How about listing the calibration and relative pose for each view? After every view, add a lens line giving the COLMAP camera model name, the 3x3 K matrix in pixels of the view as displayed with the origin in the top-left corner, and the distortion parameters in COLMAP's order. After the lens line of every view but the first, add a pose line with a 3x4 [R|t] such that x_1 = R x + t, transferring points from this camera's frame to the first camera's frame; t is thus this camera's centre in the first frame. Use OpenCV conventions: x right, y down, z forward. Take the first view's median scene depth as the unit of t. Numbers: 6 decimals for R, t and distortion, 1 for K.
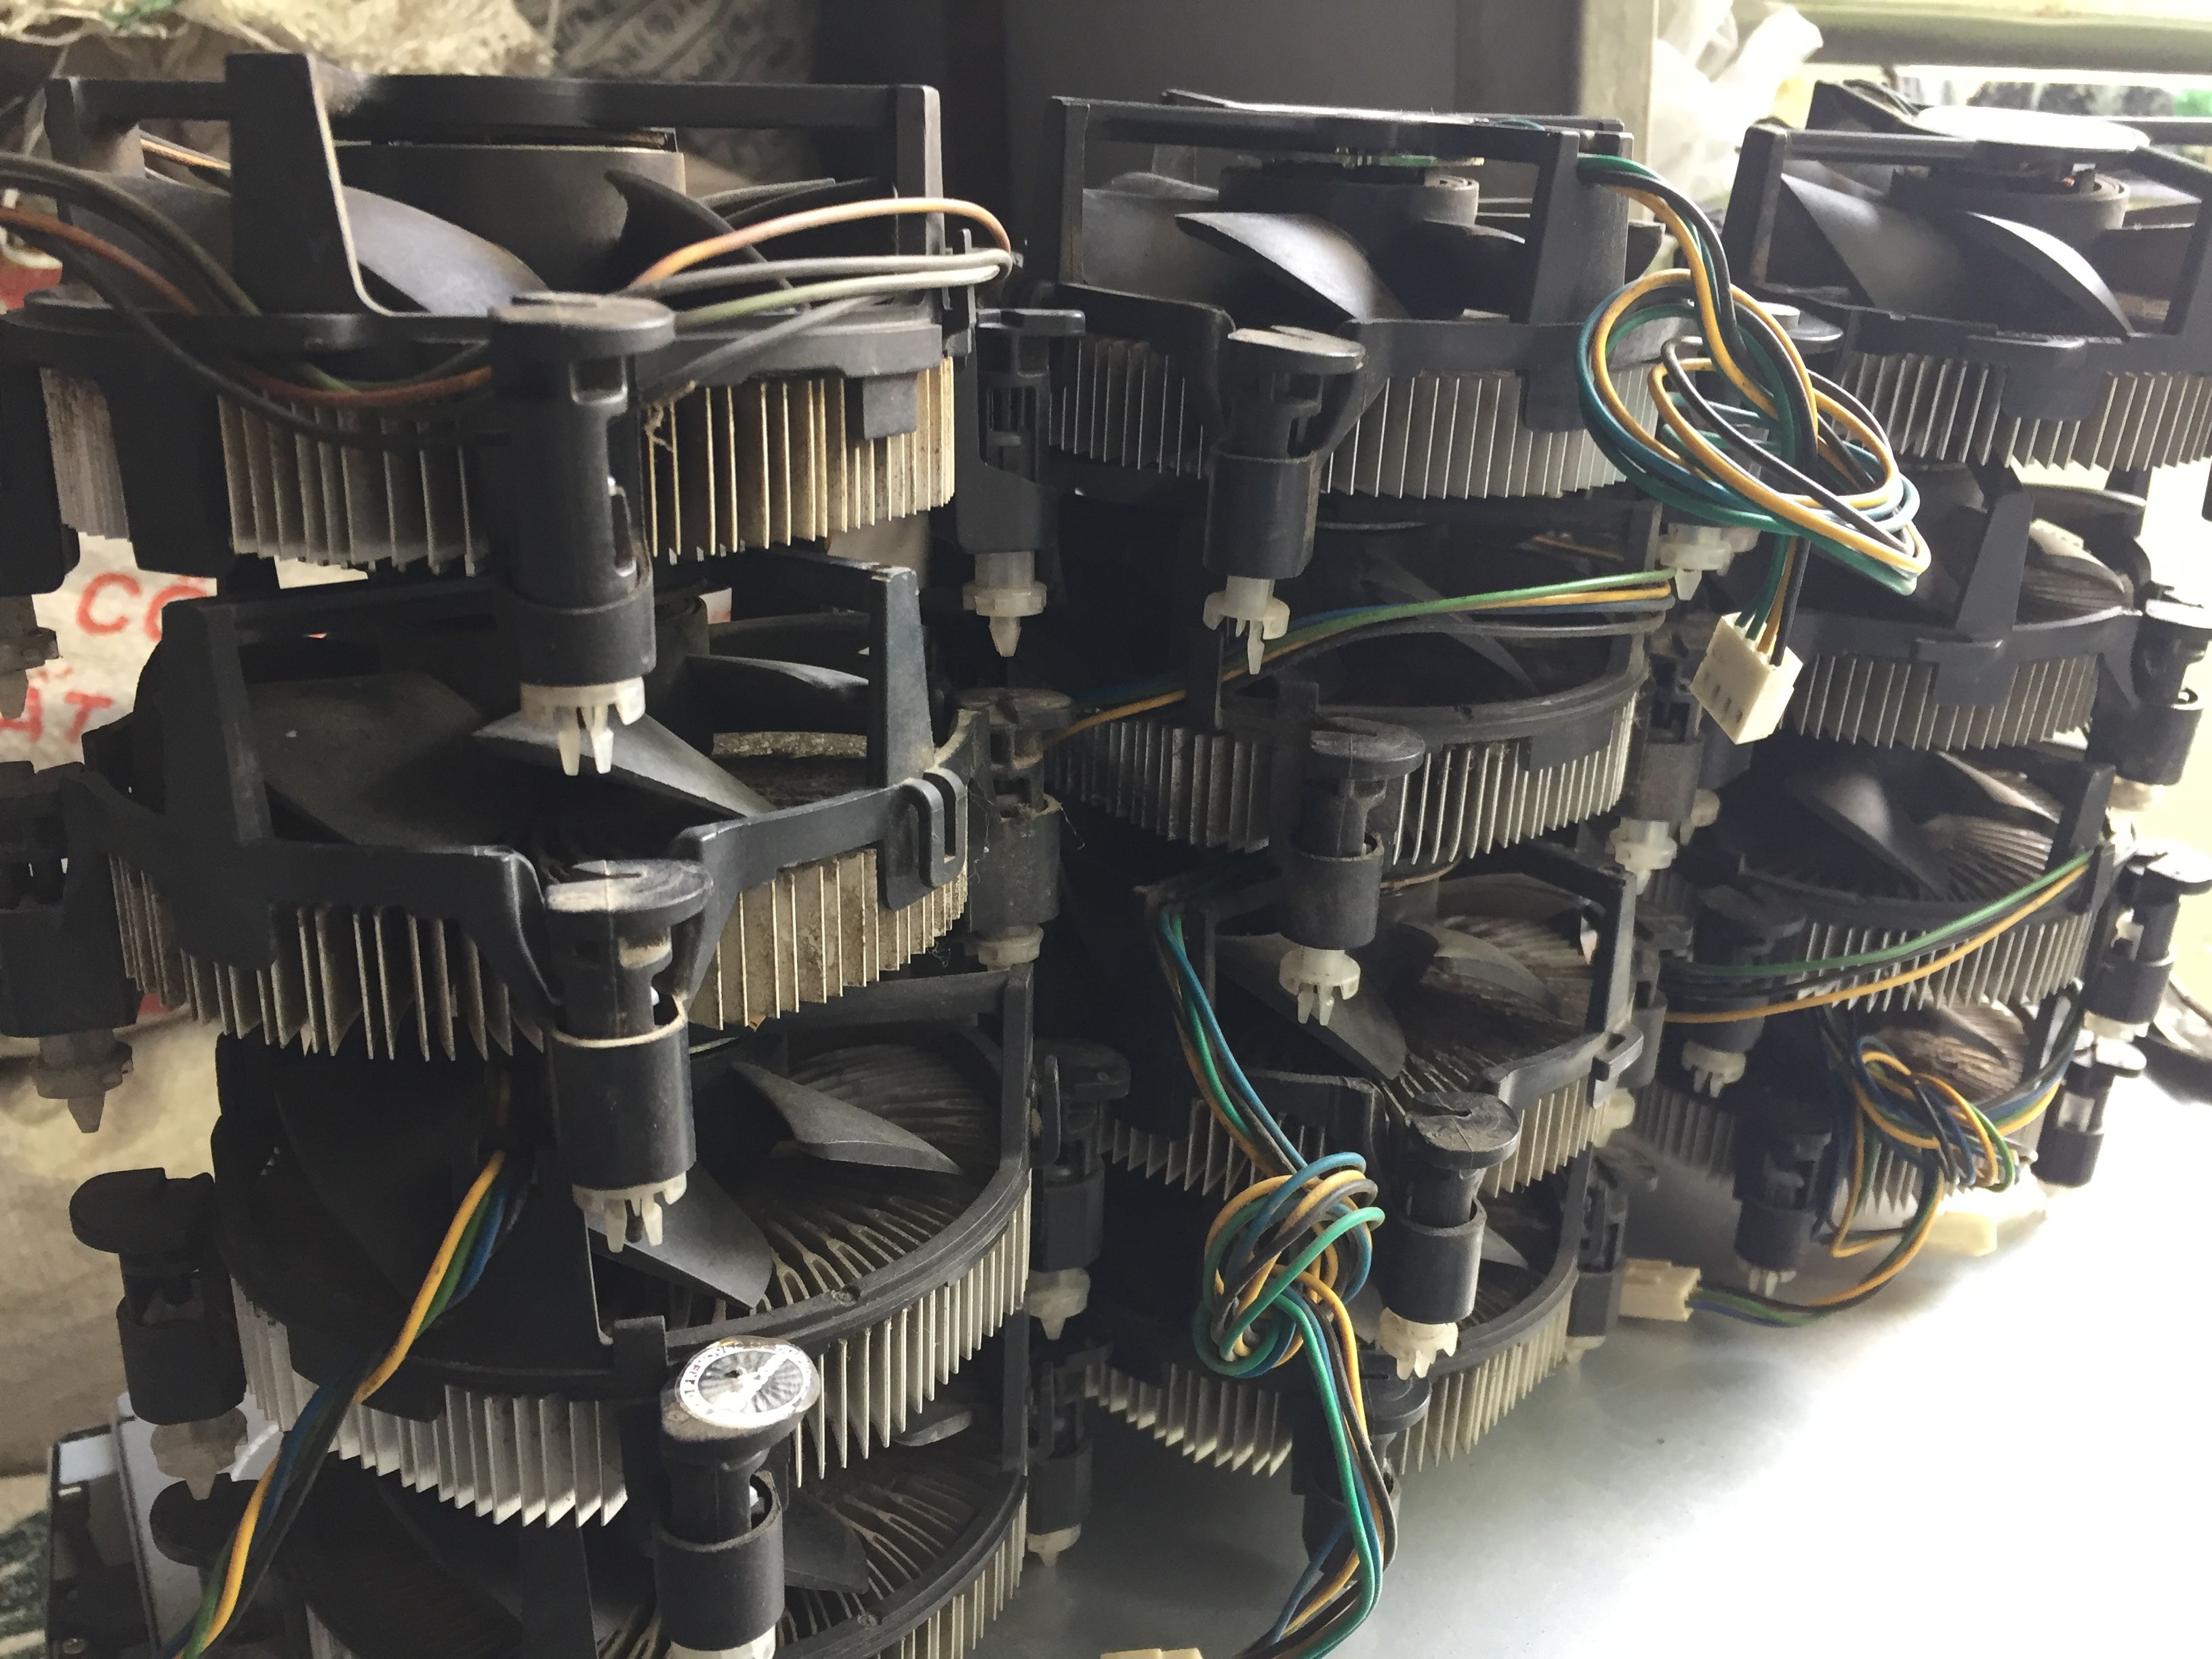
lens RADIAL K [[1890.9, 0, 1110.1], [0, 1890.9, 831.1], [0, 0, 1]] dist [0.050738, -0.101156]
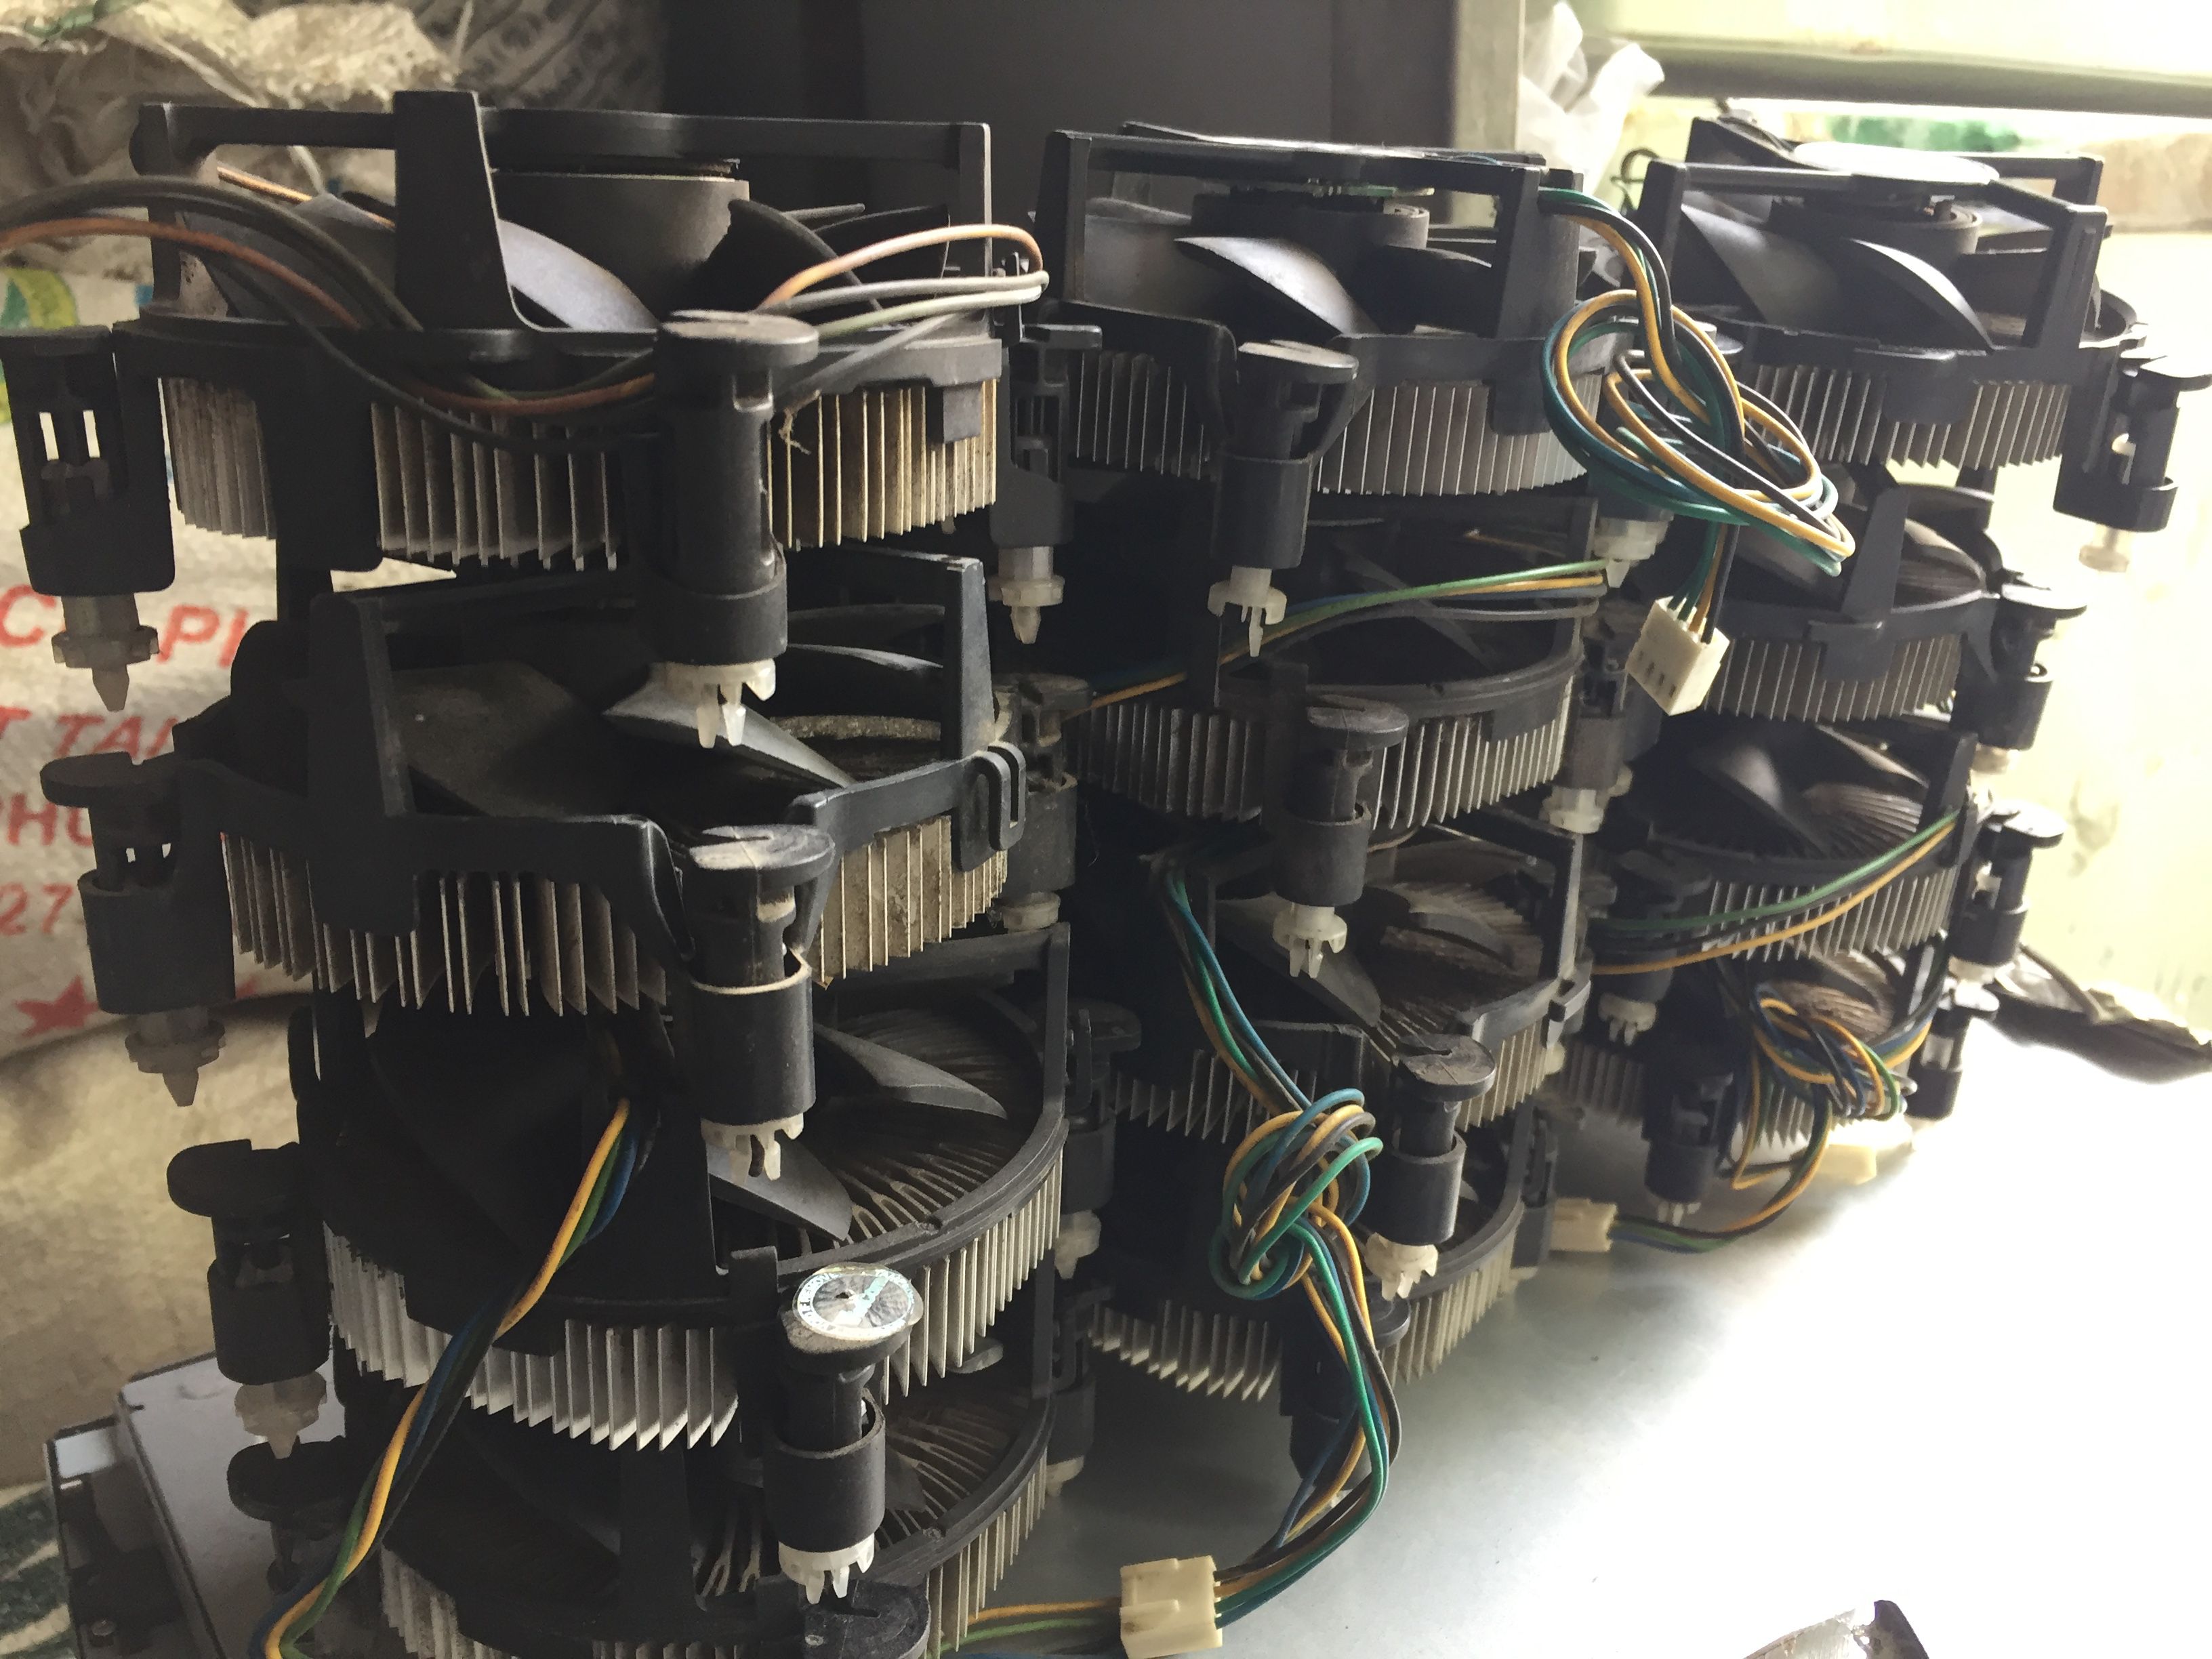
lens RADIAL K [[1872.8, 0, 1113.4], [0, 1872.8, 821.9], [0, 0, 1]] dist [0.044327, -0.088118]
pose [[0.995670, -0.022174, 0.090279, -0.099491], [0.022920, 0.999711, -0.007233, 0.017850], [-0.090093, 0.009271, 0.995890, -0.070013]]
